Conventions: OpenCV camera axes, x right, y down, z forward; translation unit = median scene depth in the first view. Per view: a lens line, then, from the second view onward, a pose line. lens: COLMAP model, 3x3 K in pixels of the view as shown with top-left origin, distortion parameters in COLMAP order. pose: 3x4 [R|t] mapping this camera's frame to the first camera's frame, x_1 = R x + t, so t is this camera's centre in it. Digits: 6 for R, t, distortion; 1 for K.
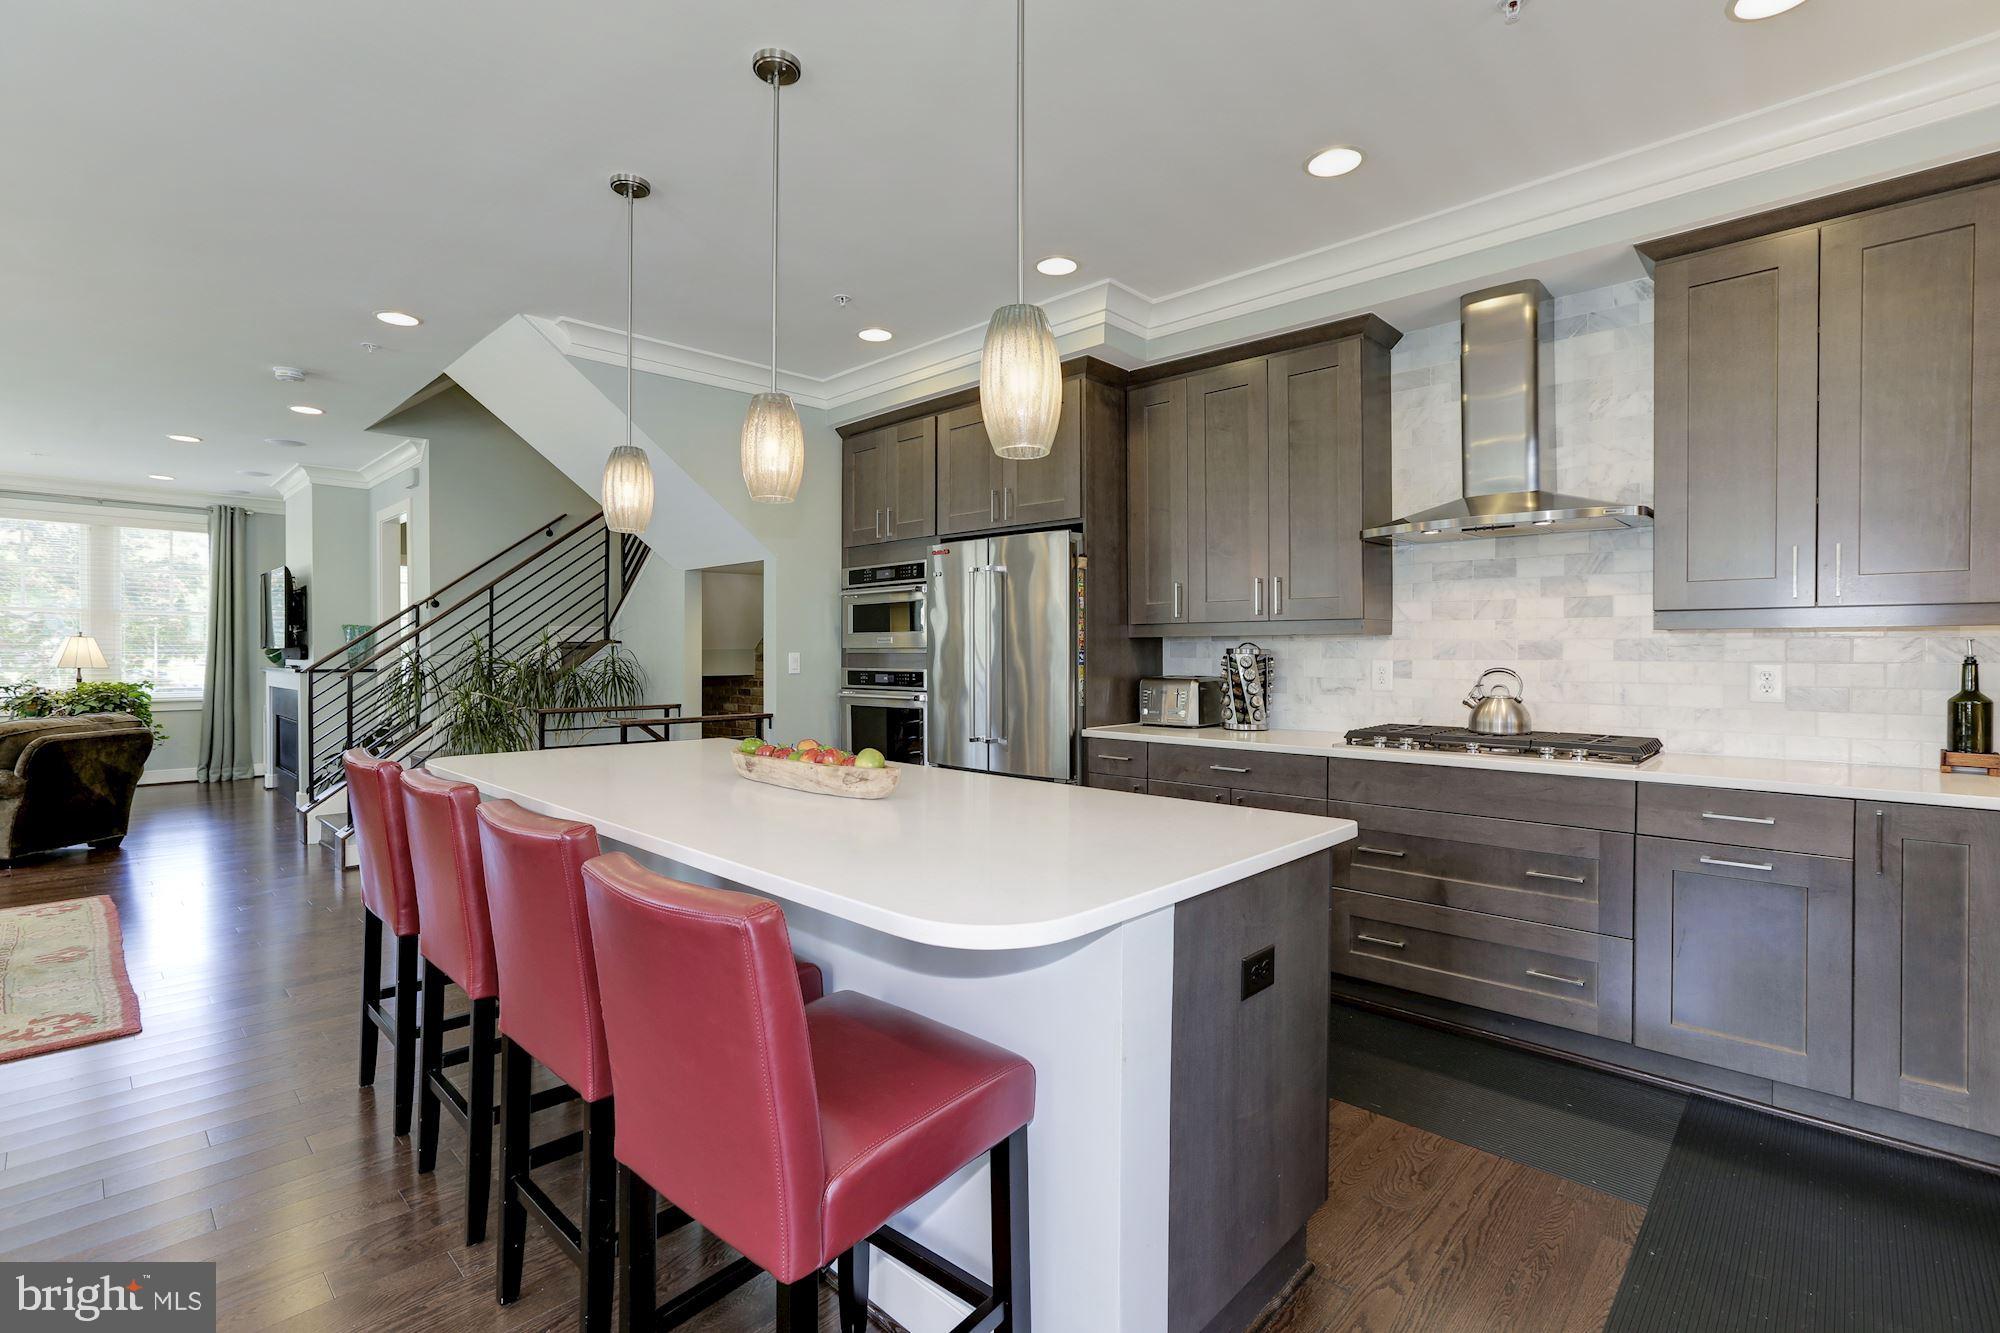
lens RADIAL K [[926.4, 0, 987.7], [0, 926.4, 658.3], [0, 0, 1]] dist [-0.034618, 0.016301]
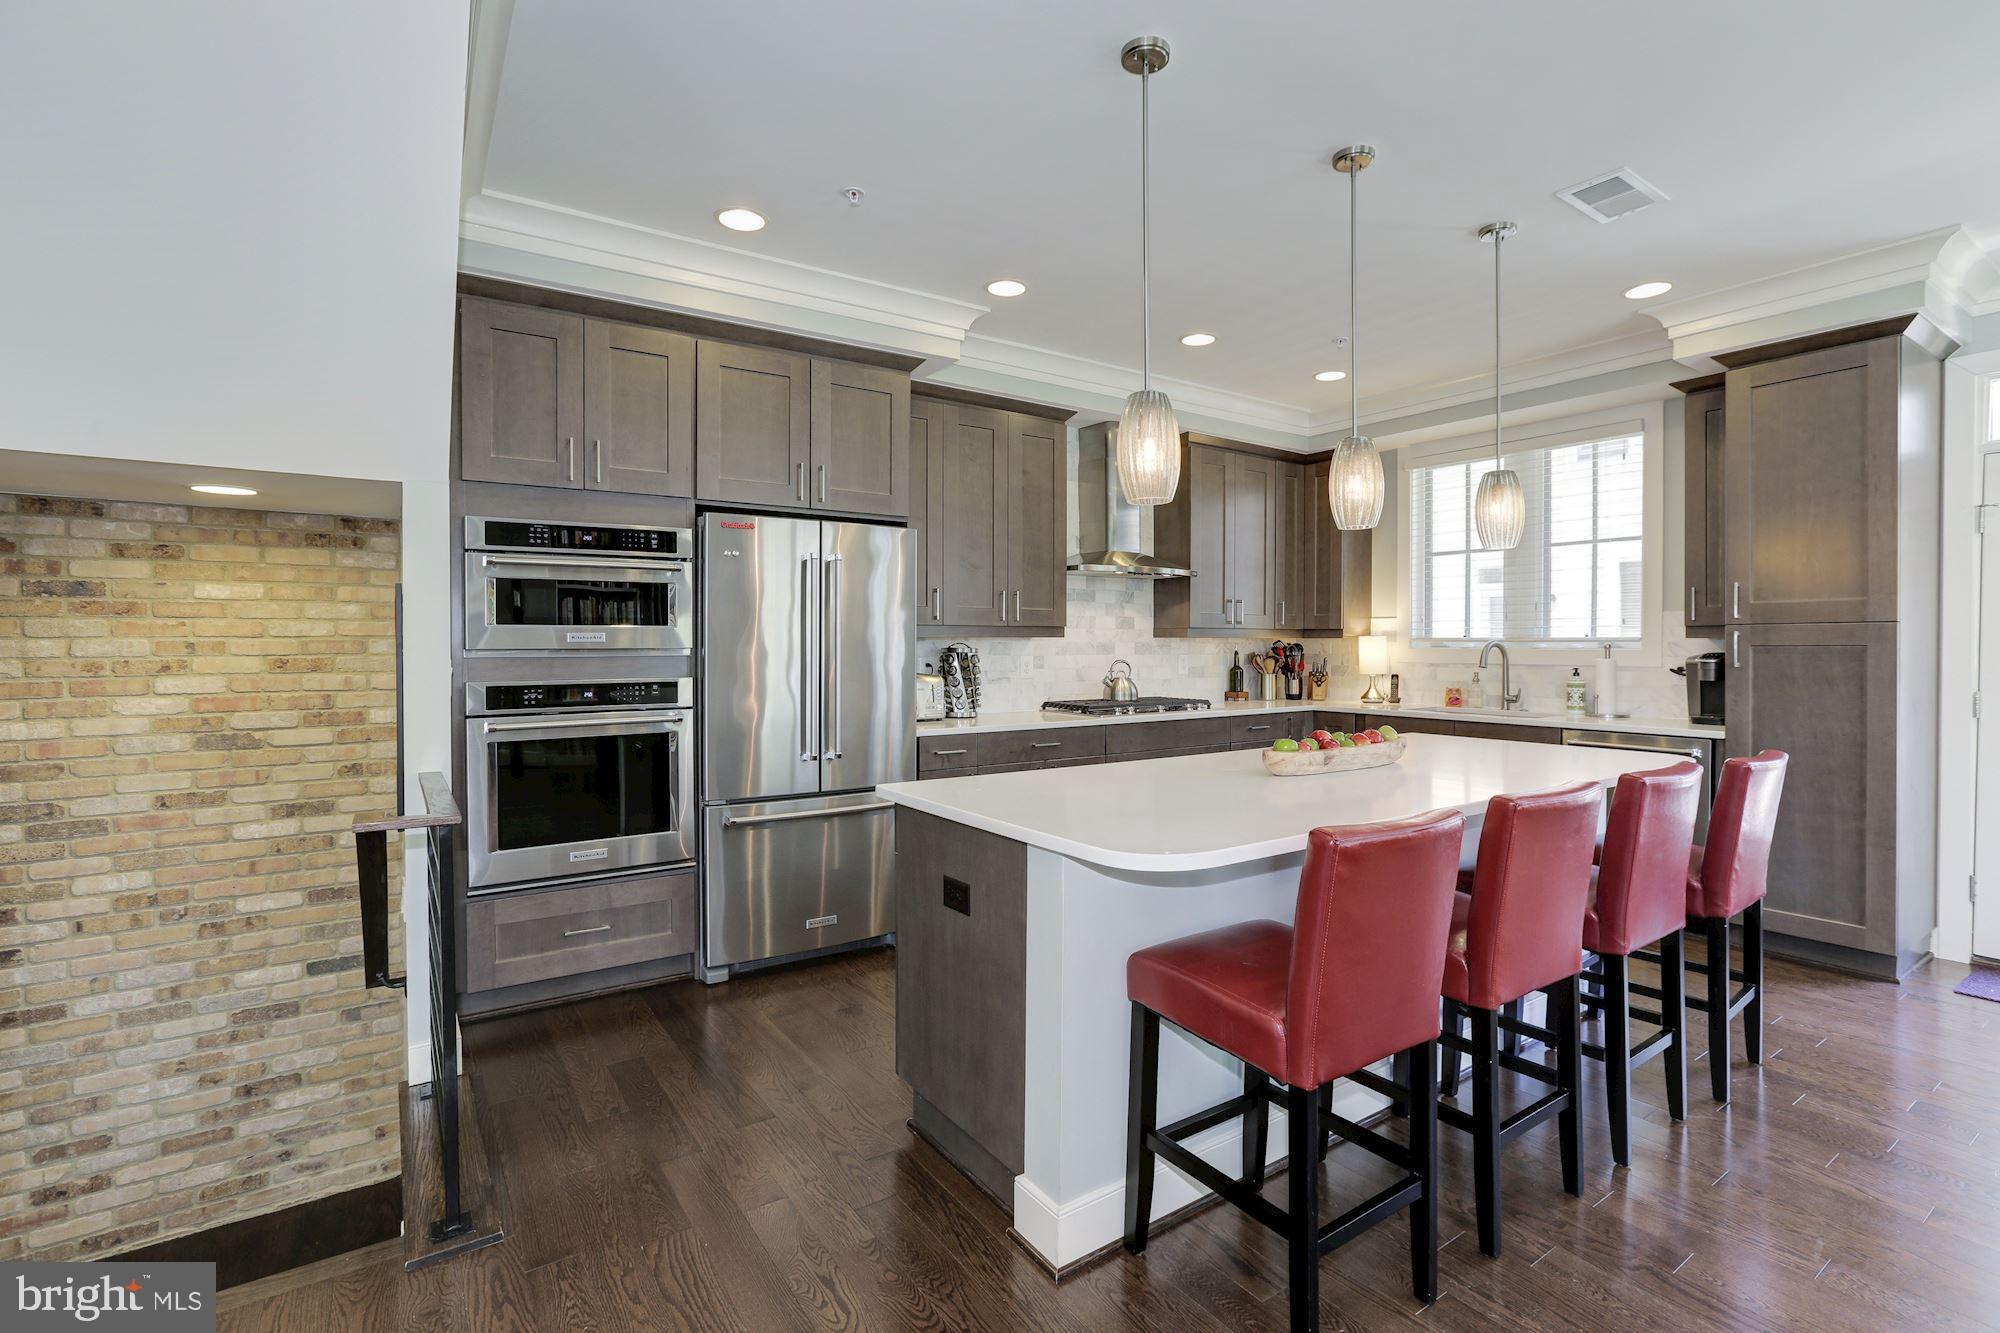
lens RADIAL K [[926.4, 0, 1001.2], [0, 926.4, 654.7], [0, 0, 1]] dist [-0.034618, 0.016301]
pose [[0.190709, -0.017152, 0.981497, -1.060704], [0.003764, 0.999853, 0.016742, -0.025904], [-0.981639, 0.000501, 0.190745, 0.878689]]
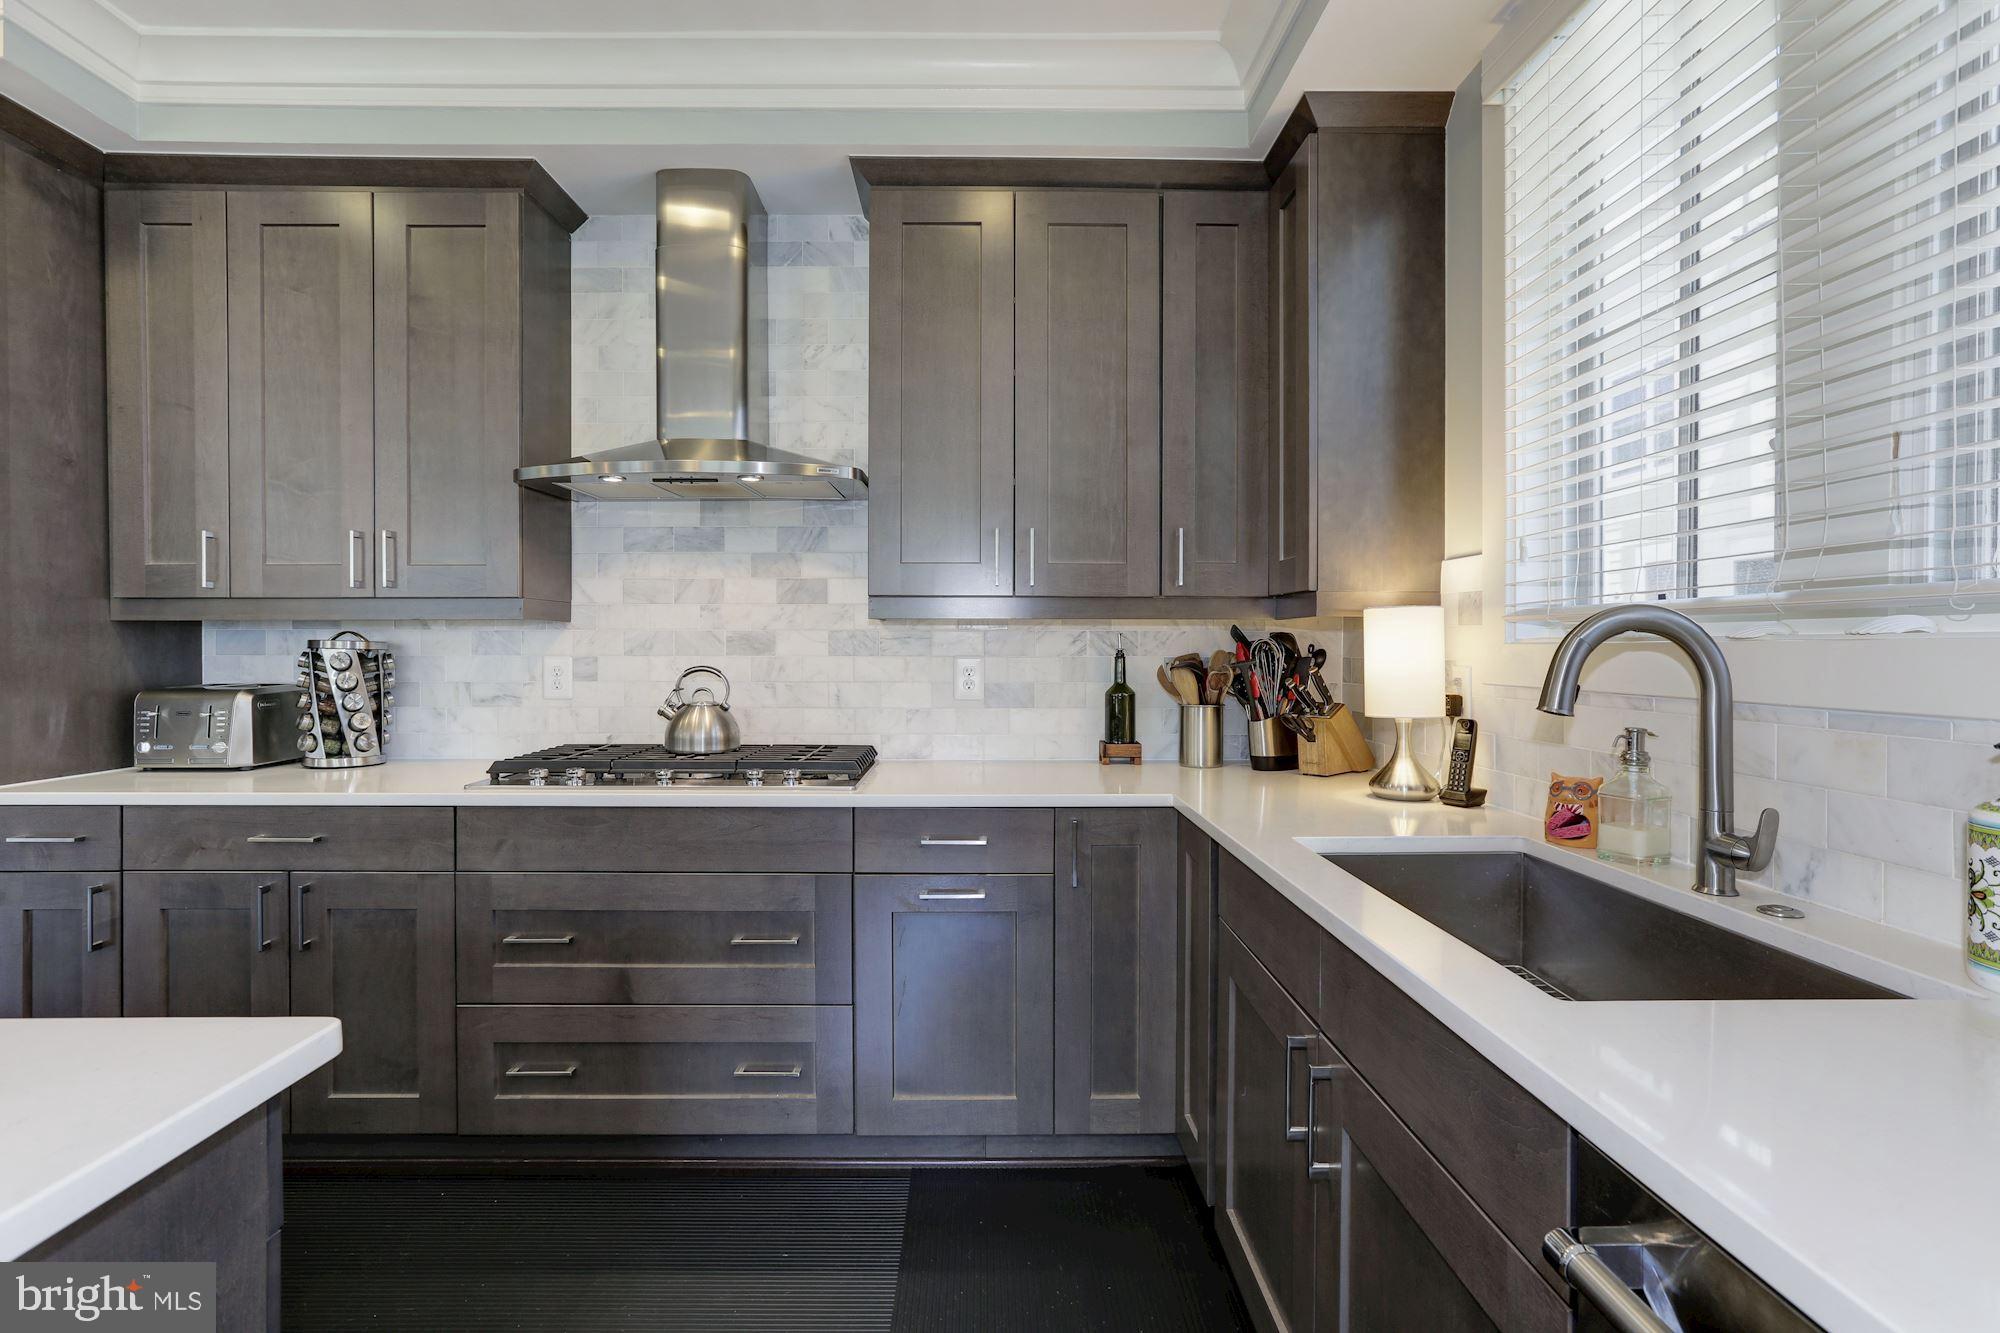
lens RADIAL K [[926.4, 0, 1005.6], [0, 926.4, 660.4], [0, 0, 1]] dist [-0.034618, 0.016301]
pose [[0.706931, -0.012126, 0.707178, 0.186183], [0.004239, 0.999908, 0.012909, -0.003148], [-0.707269, -0.006128, 0.706918, 0.266994]]
